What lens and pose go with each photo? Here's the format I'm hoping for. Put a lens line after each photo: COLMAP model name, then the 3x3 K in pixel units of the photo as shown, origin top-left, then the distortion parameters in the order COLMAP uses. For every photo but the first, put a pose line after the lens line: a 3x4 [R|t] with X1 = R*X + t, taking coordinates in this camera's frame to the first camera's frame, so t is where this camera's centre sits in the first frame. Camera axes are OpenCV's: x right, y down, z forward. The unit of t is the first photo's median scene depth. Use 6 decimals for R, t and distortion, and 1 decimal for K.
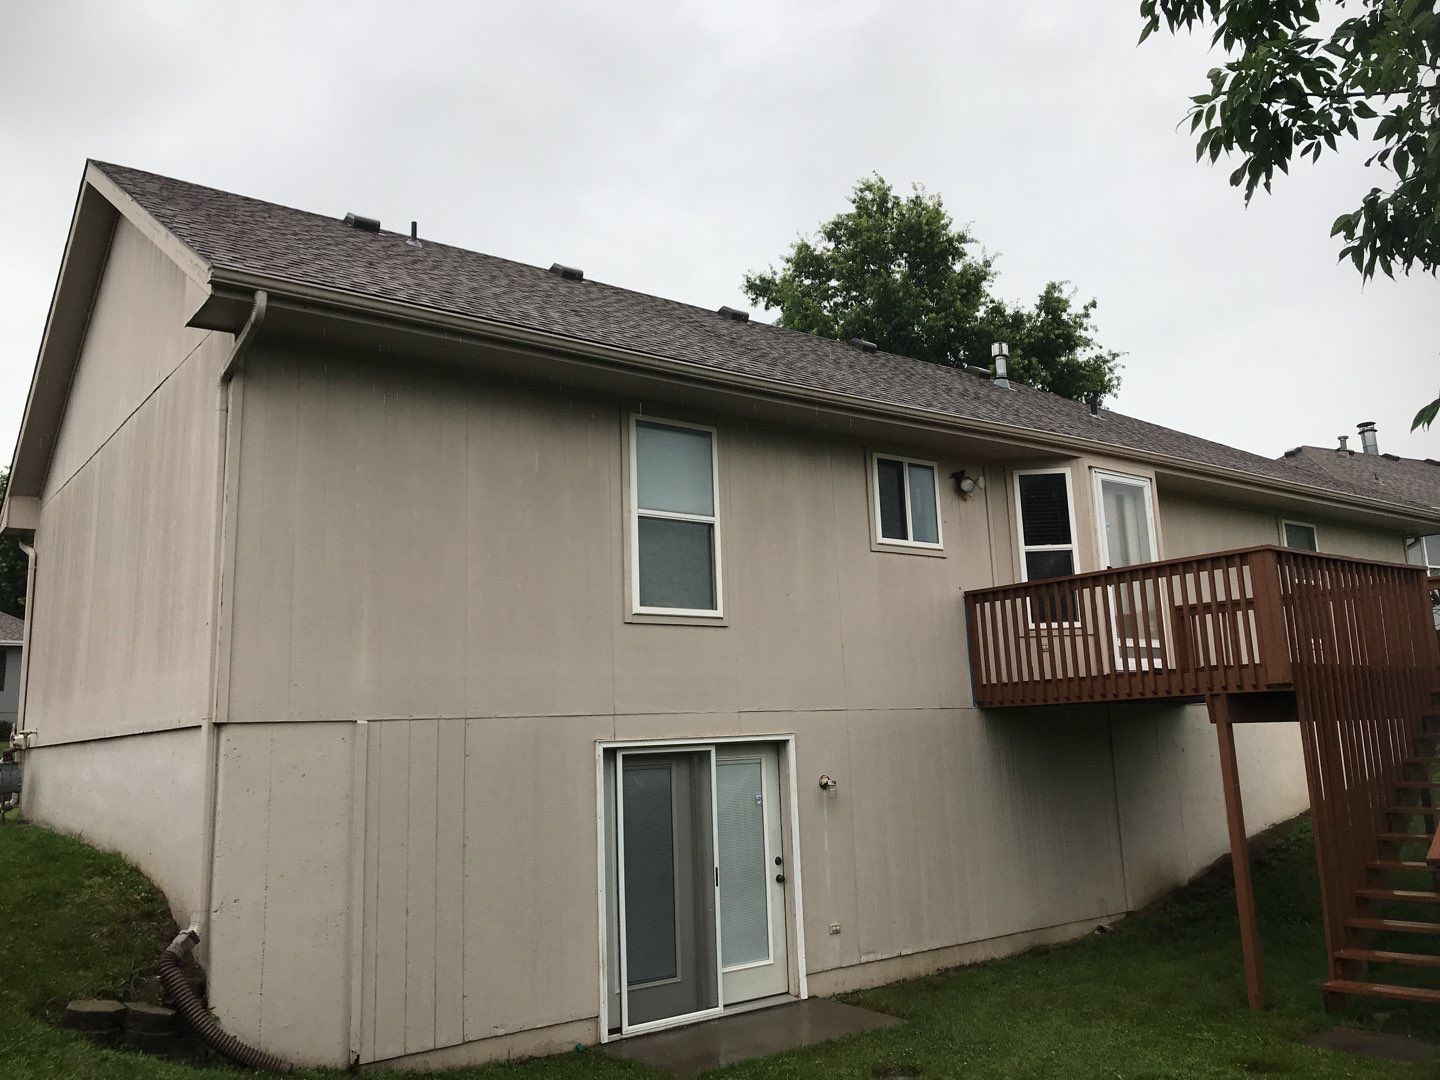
lens RADIAL K [[1158.4, 0, 720.0], [0, 1158.4, 540.0], [0, 0, 1]] dist [0.006697, 0.001175]
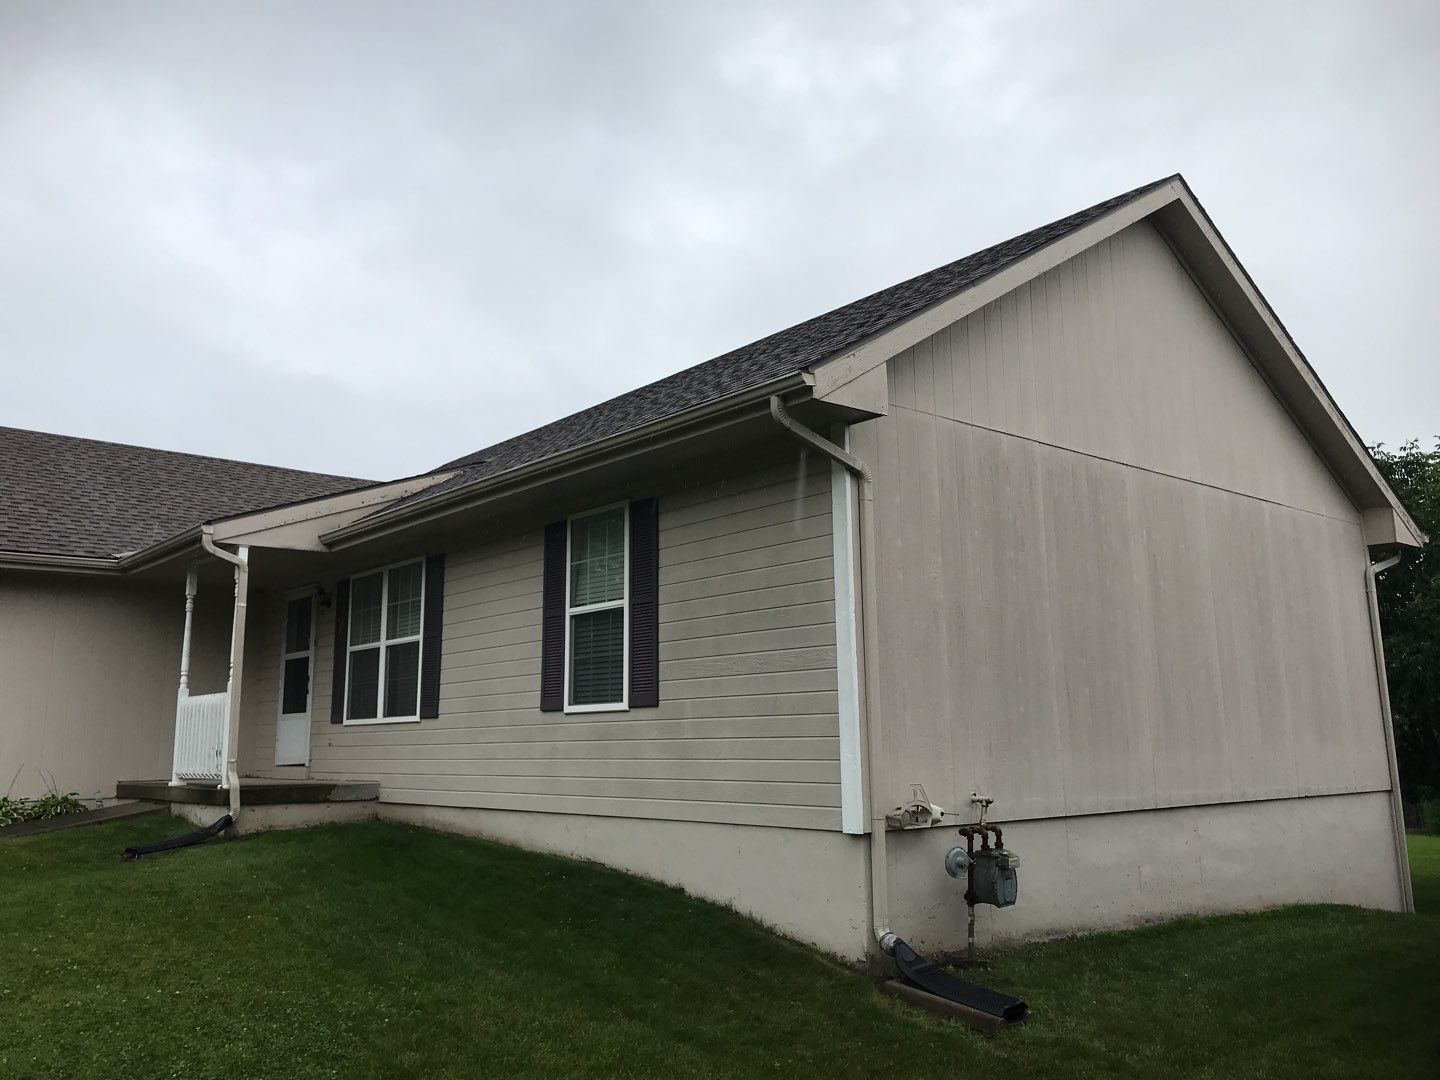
lens RADIAL K [[1158.4, 0, 720.0], [0, 1158.4, 540.0], [0, 0, 1]] dist [0.006697, 0.001175]
pose [[0.048669, -0.149797, -0.987518, 0.985905], [0.196830, 0.970741, -0.137551, 0.081973], [0.979229, -0.187679, 0.076730, 1.070442]]
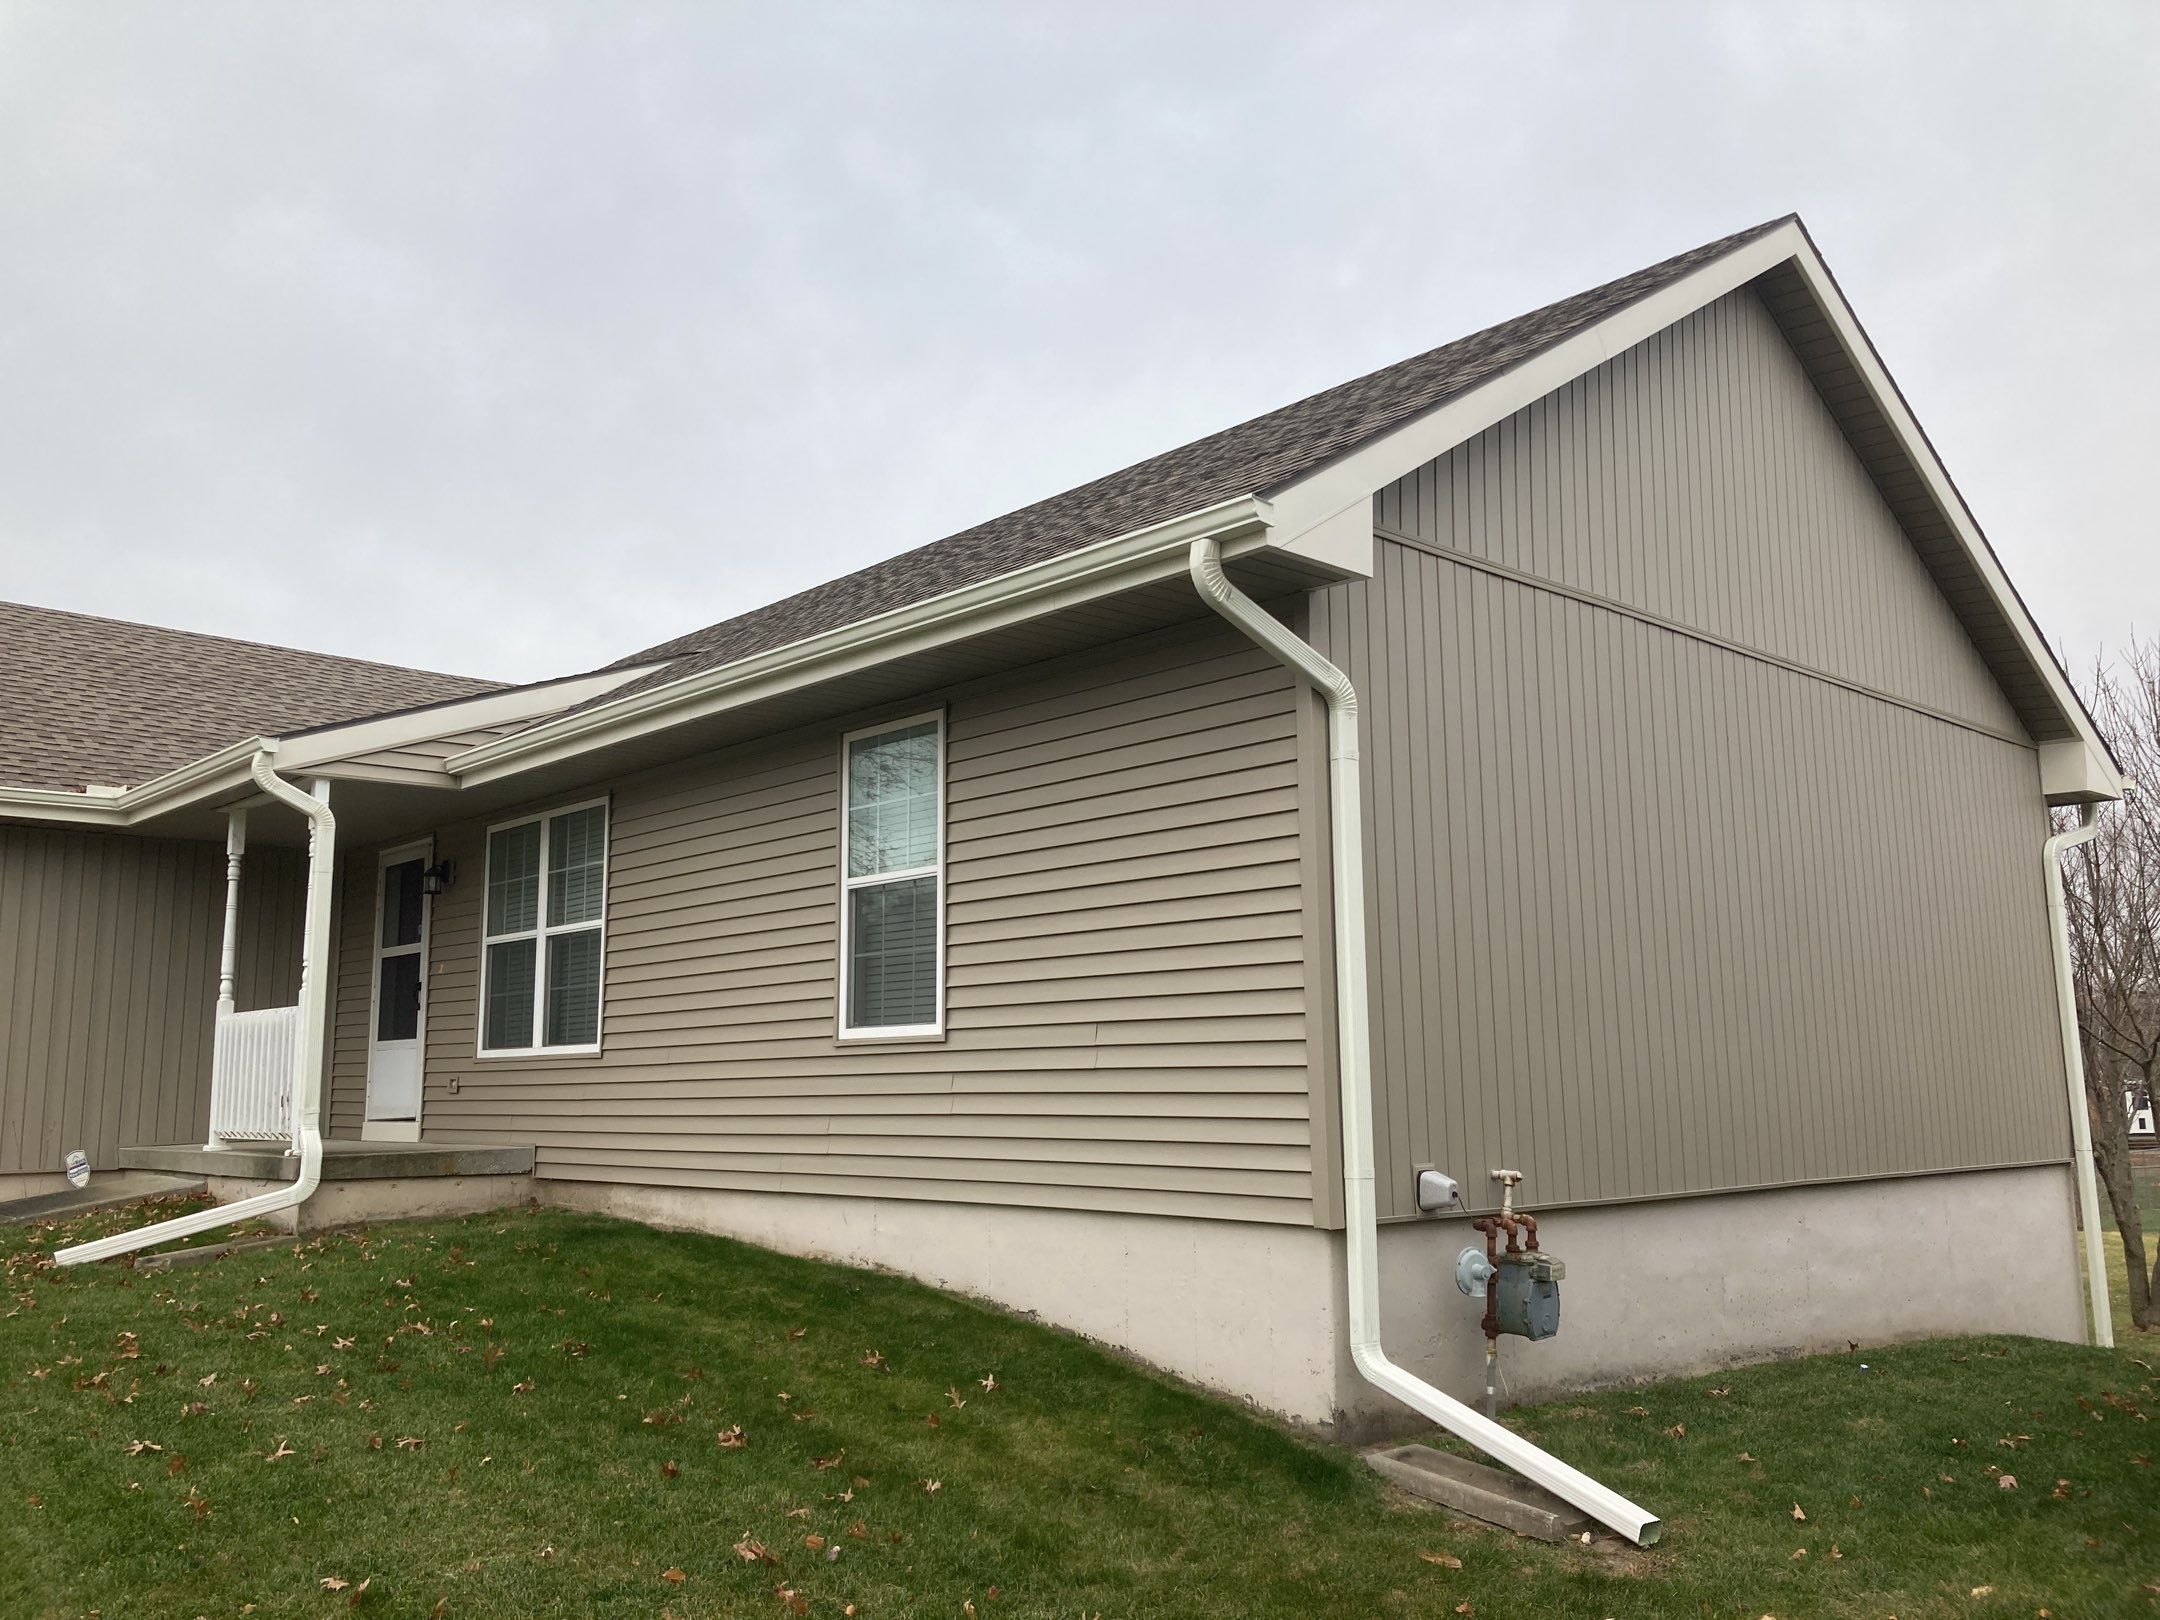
lens RADIAL K [[1725.9, 0, 1081.7], [0, 1725.9, 867.4], [0, 0, 1]] dist [0.004556, 0.002755]
pose [[0.090889, -0.104025, -0.990413, 0.937232], [0.191782, 0.977742, -0.085095, 0.075996], [0.977220, -0.182210, 0.108816, 1.030553]]
